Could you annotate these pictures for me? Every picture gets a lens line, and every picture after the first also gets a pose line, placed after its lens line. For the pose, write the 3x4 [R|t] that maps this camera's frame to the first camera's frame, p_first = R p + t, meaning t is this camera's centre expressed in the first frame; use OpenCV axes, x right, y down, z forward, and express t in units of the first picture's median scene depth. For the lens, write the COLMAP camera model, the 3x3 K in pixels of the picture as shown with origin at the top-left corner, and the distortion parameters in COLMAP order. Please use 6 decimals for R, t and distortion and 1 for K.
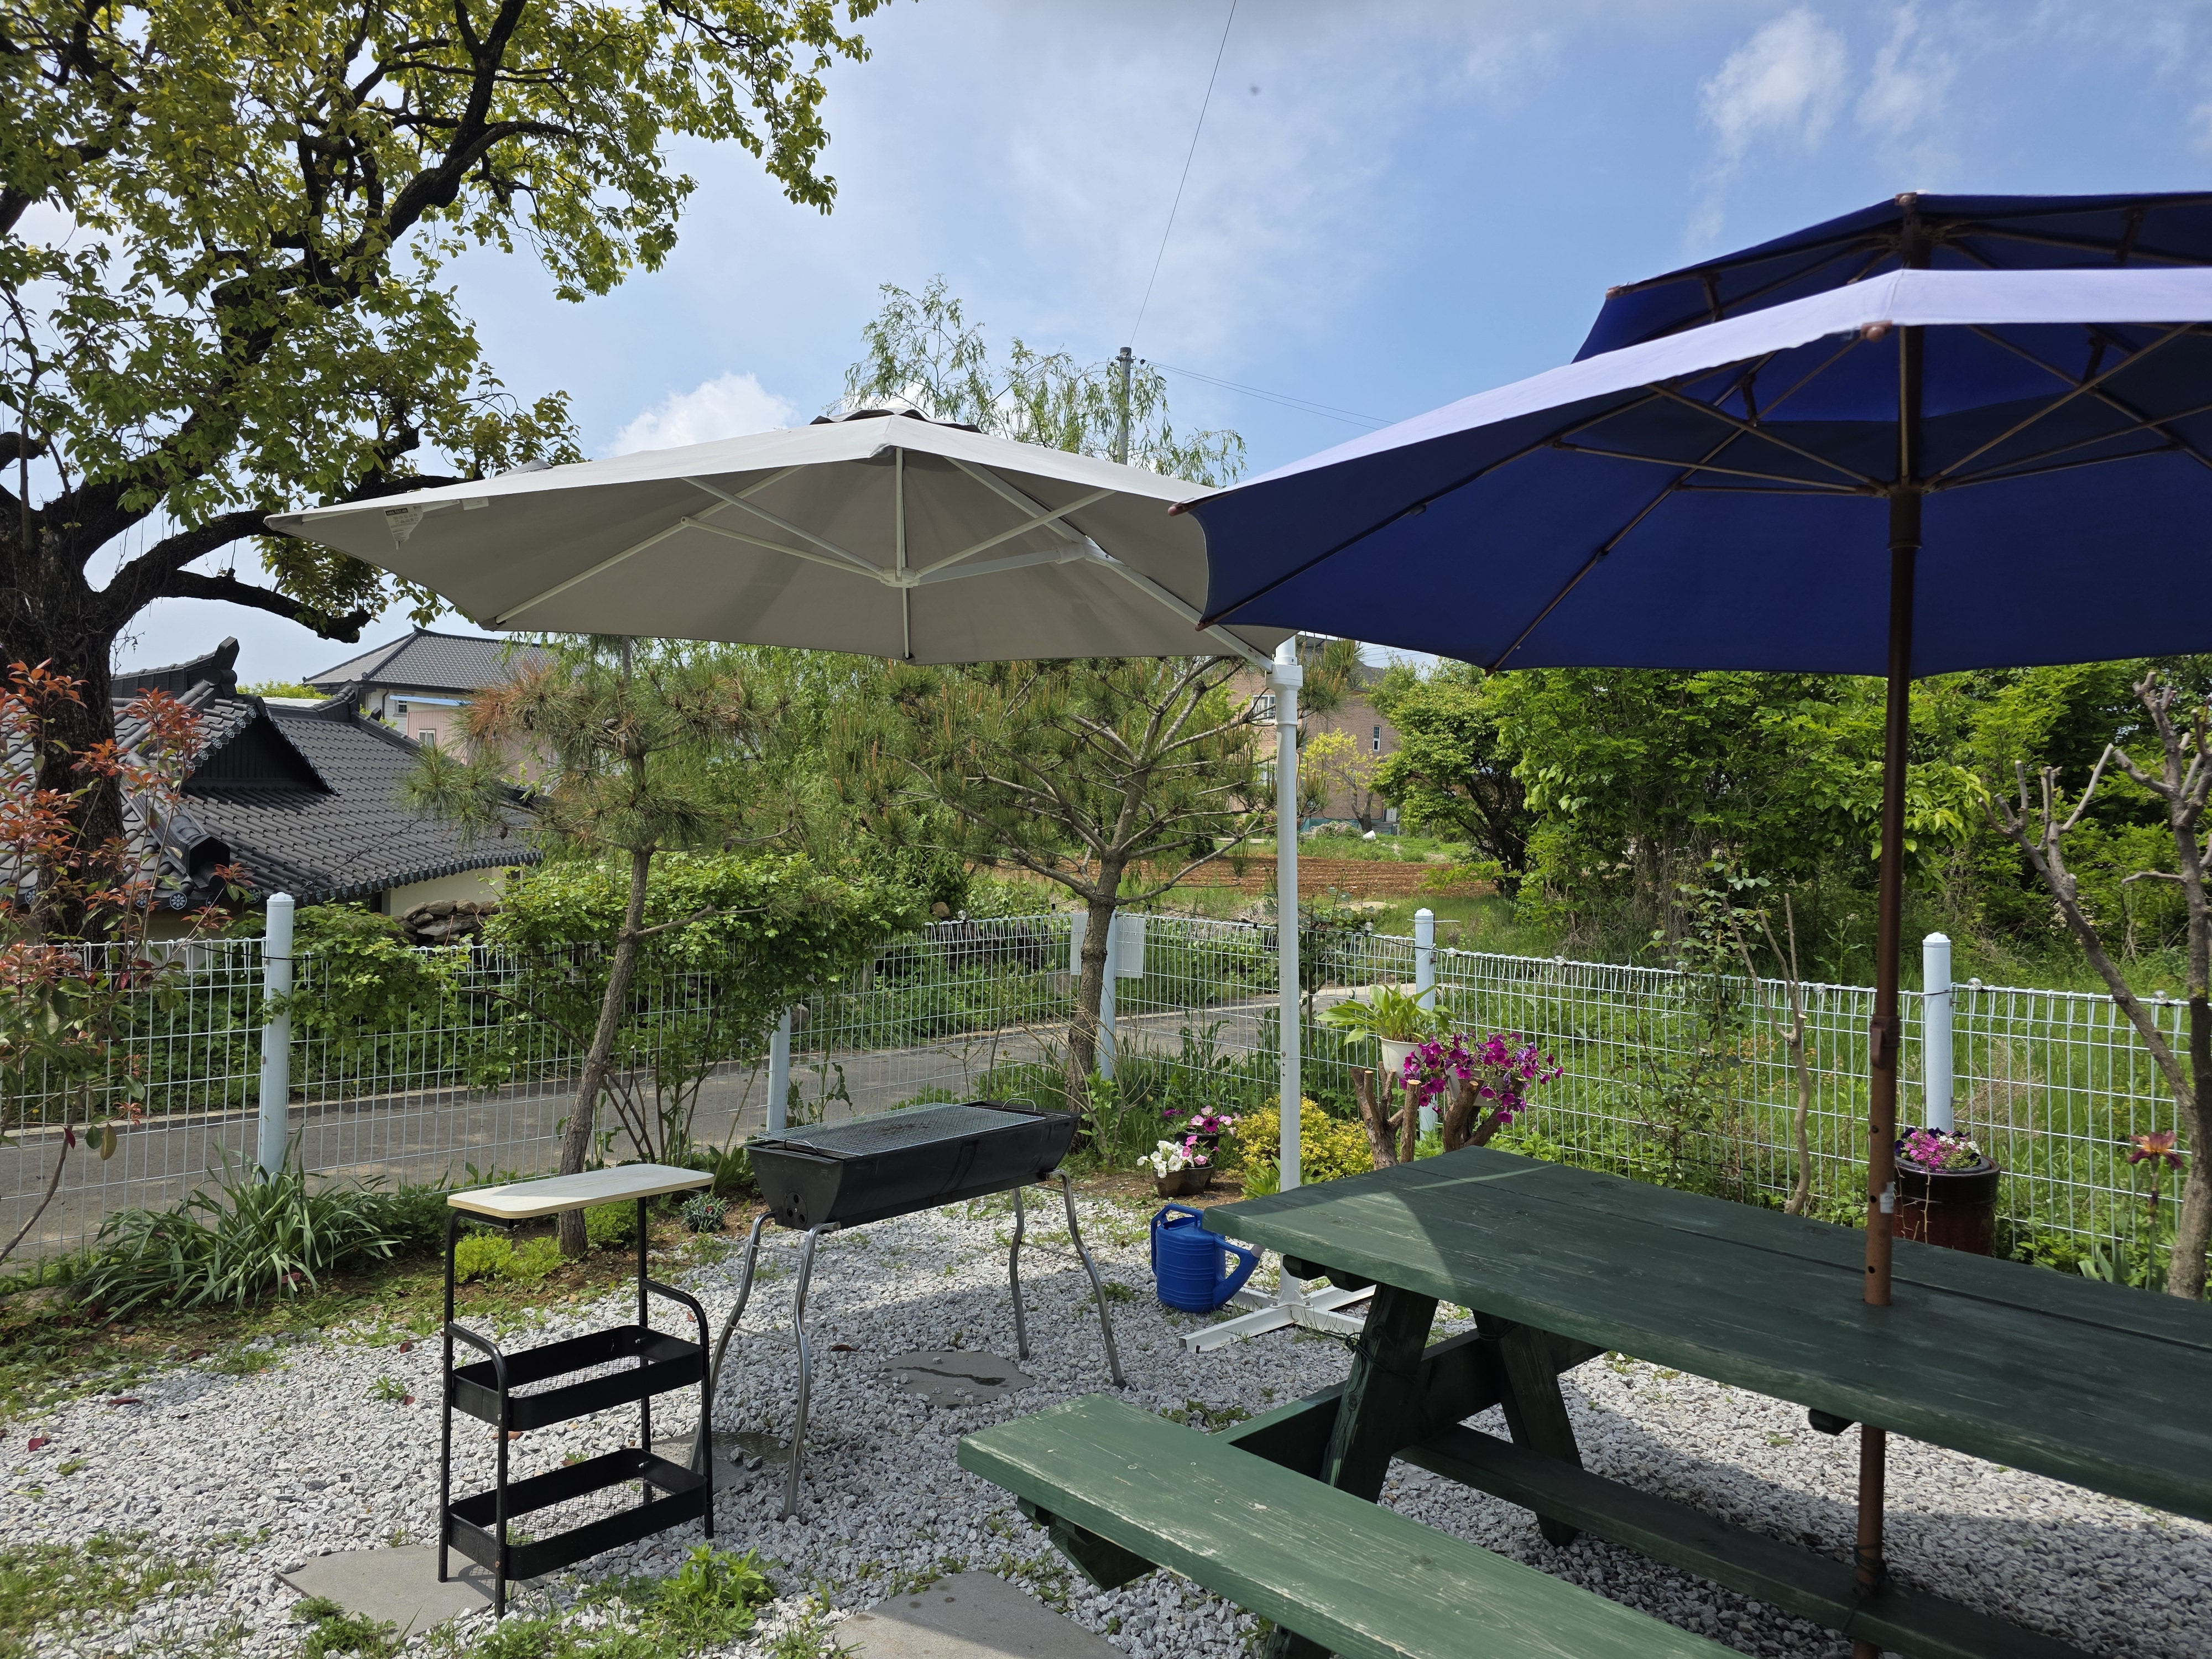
lens RADIAL K [[1484.1, 0, 1106.0], [0, 1484.1, 829.5], [0, 0, 1]] dist [-0.006000, -0.002366]
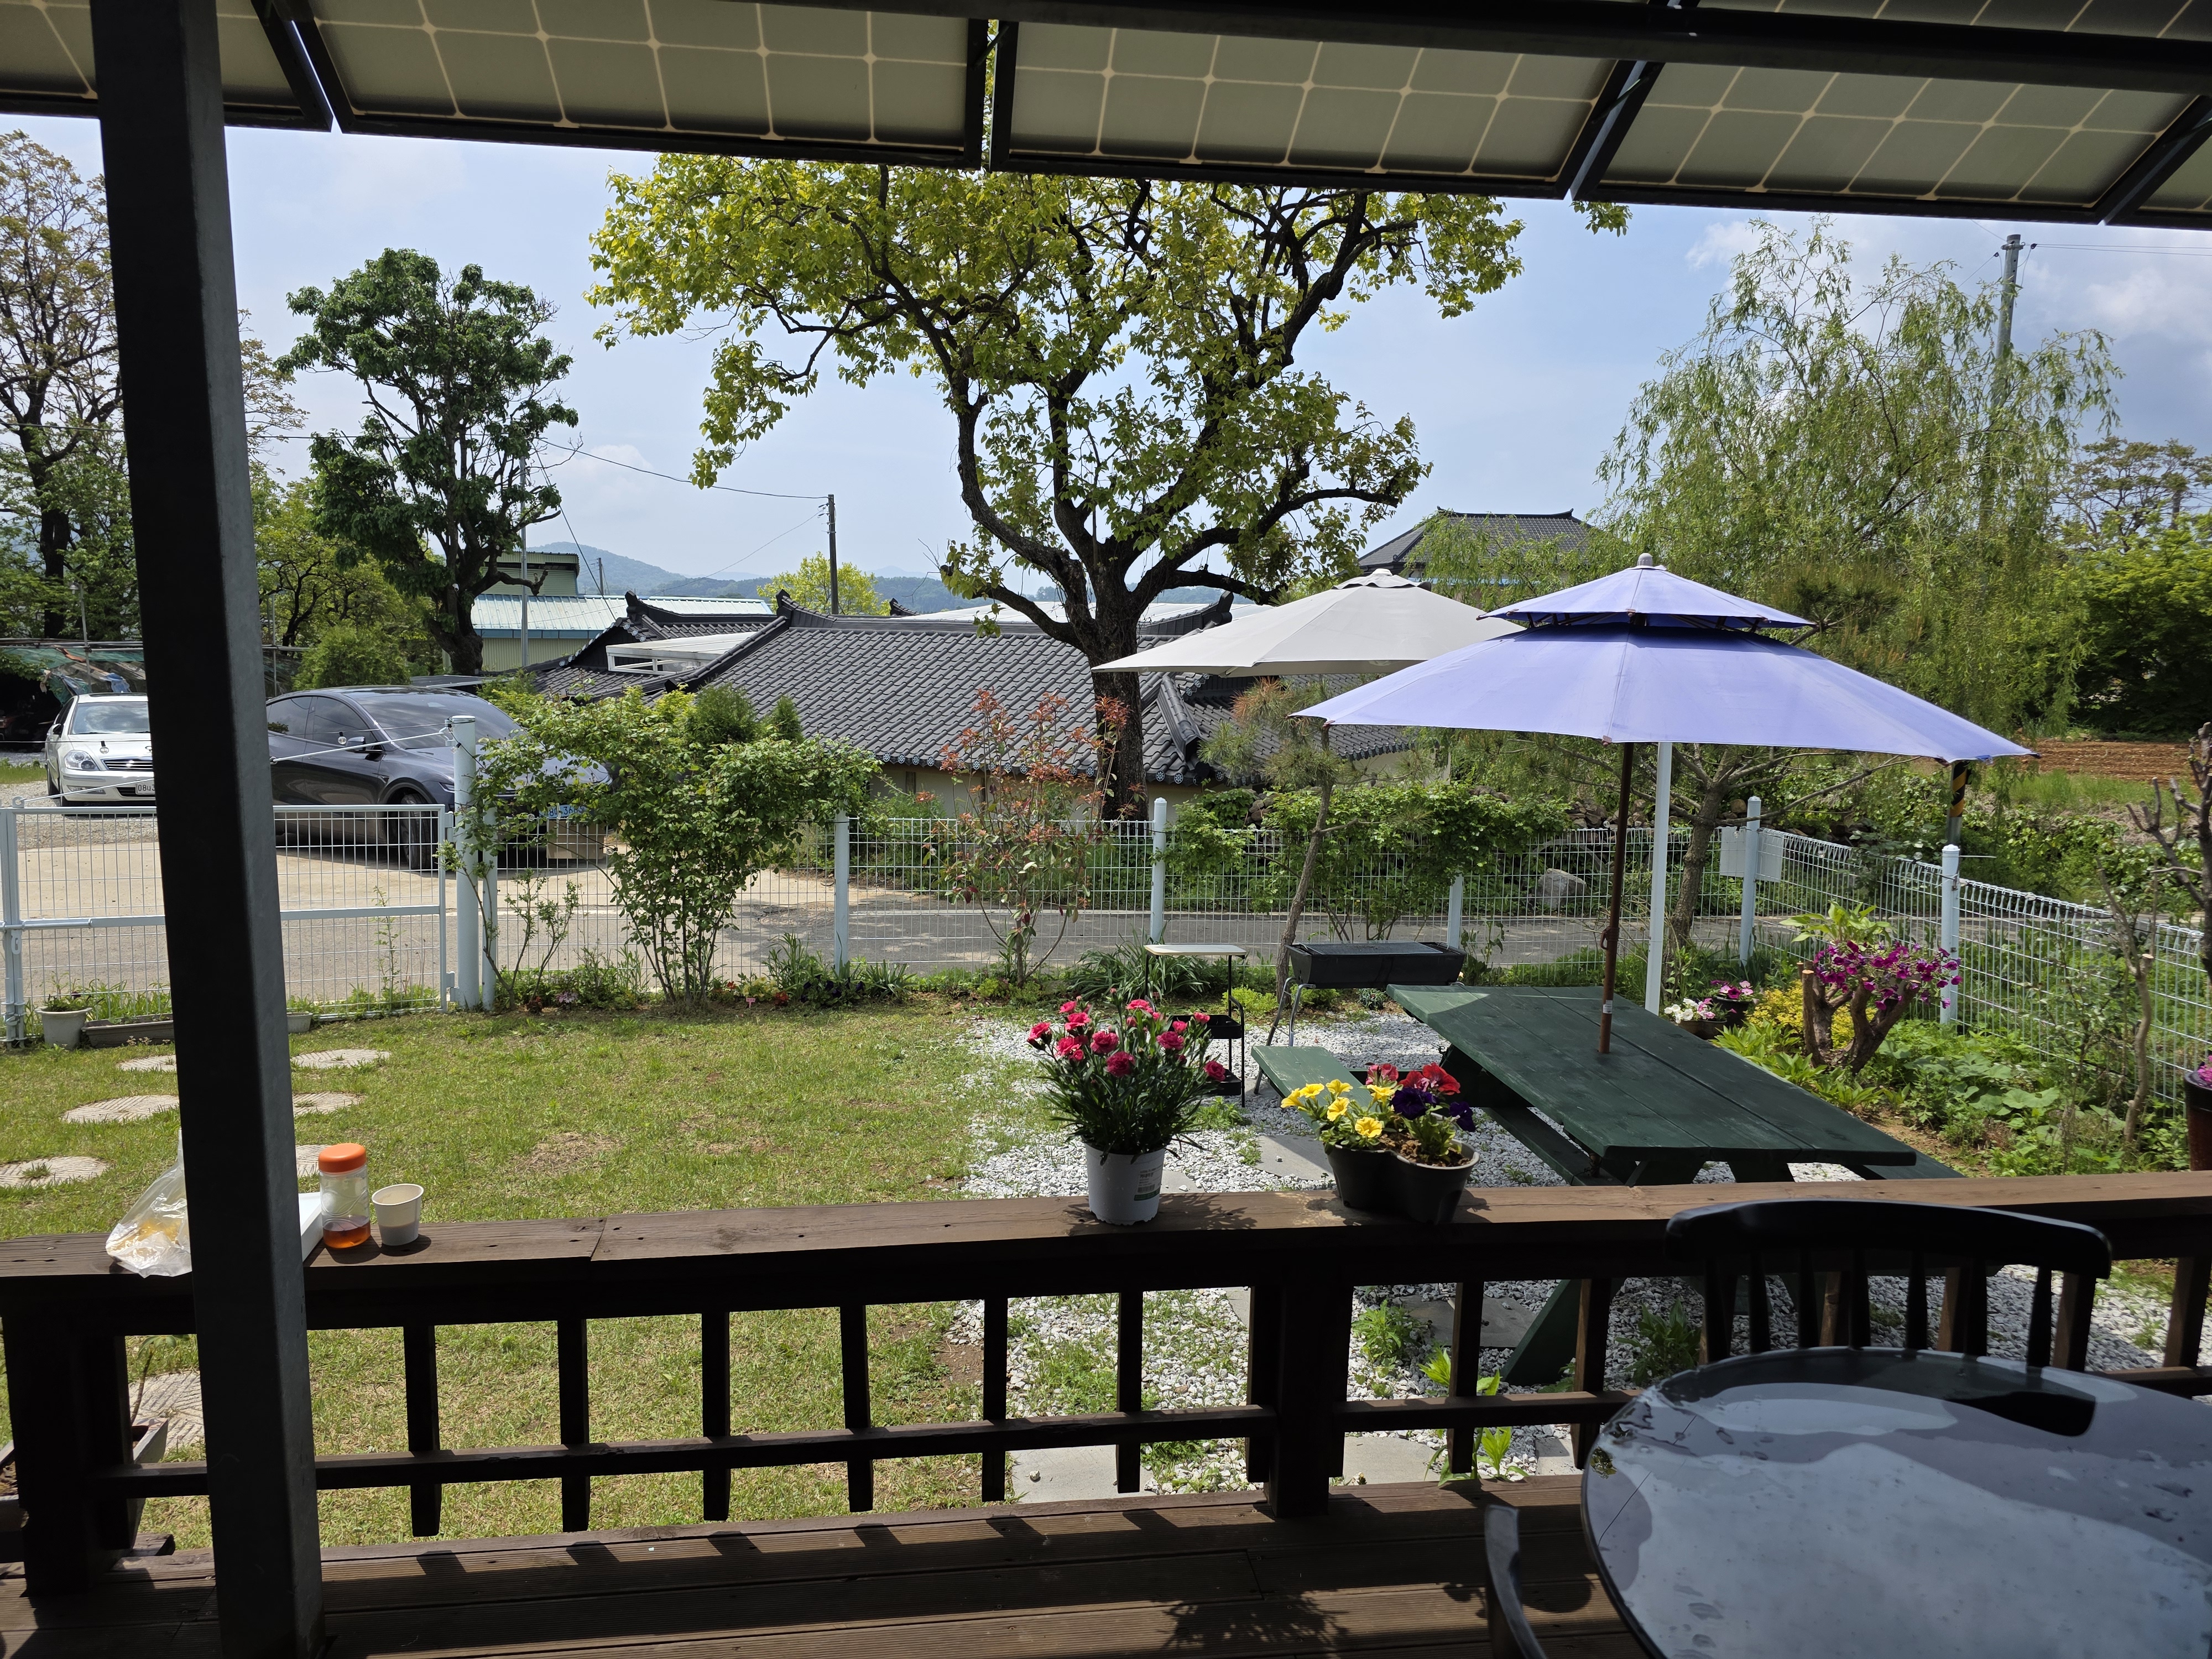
lens RADIAL K [[1484.1, 0, 1106.0], [0, 1484.1, 829.5], [0, 0, 1]] dist [-0.006000, -0.002366]
pose [[0.758264, 0.079557, -0.647075, 0.423728], [0.001031, 0.992379, 0.123221, -0.101954], [0.651947, -0.094101, 0.752403, -0.326700]]
